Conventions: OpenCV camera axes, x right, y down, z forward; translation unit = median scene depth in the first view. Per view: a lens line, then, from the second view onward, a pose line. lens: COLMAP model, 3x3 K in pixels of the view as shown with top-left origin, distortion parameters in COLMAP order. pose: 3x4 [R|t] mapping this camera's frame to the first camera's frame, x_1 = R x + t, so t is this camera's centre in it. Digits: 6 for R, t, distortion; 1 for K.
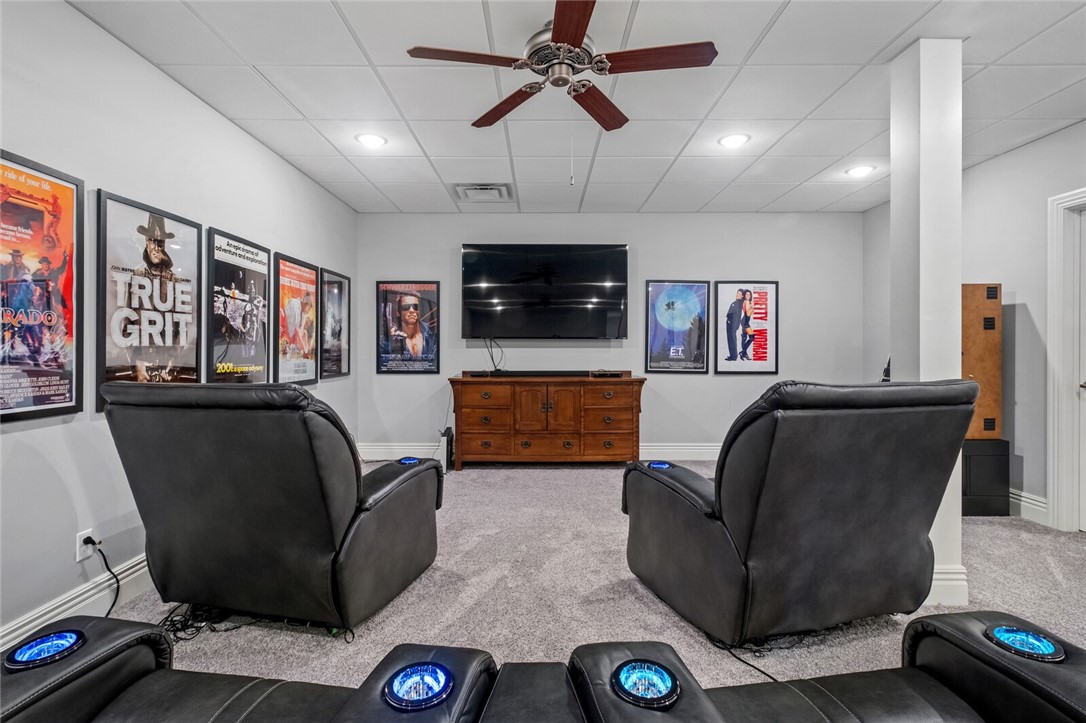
lens RADIAL K [[512.5, 0, 541.7], [0, 512.5, 346.4], [0, 0, 1]] dist [0.000579, 0.000040]
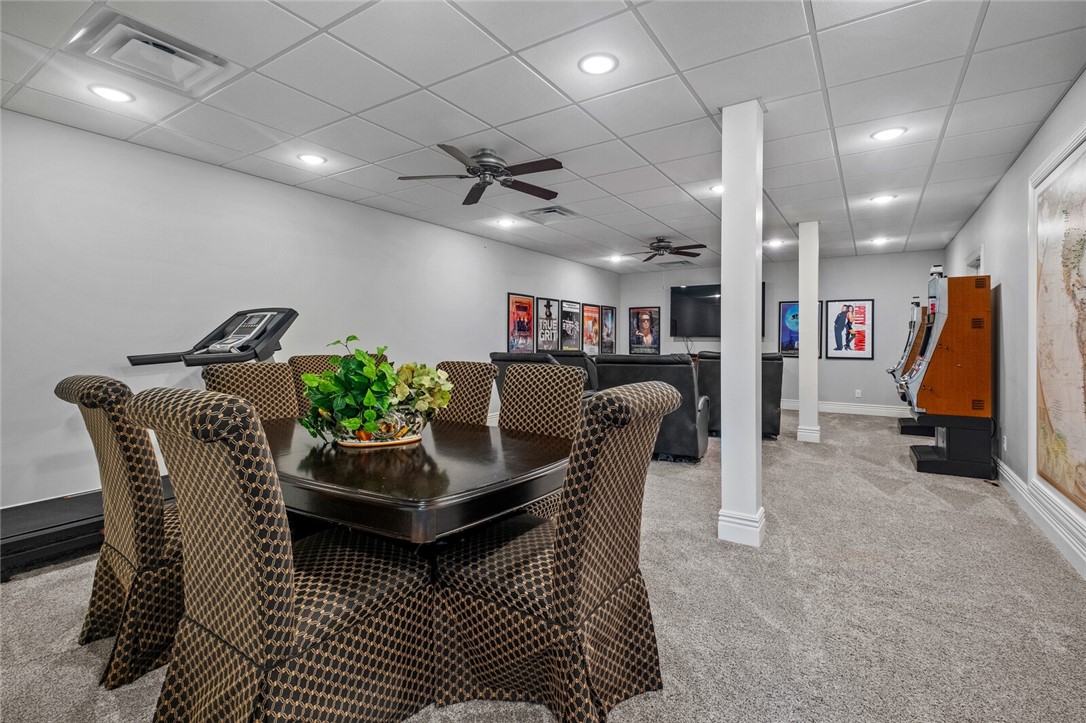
lens RADIAL K [[504.4, 0, 543.2], [0, 504.4, 339.8], [0, 0, 1]] dist [0.000131, 0.000009]
pose [[0.834288, 0.002022, -0.551325, 0.530468], [-0.002708, 0.999996, -0.000431, -0.001867], [0.551322, 0.001852, 0.834290, -0.906838]]
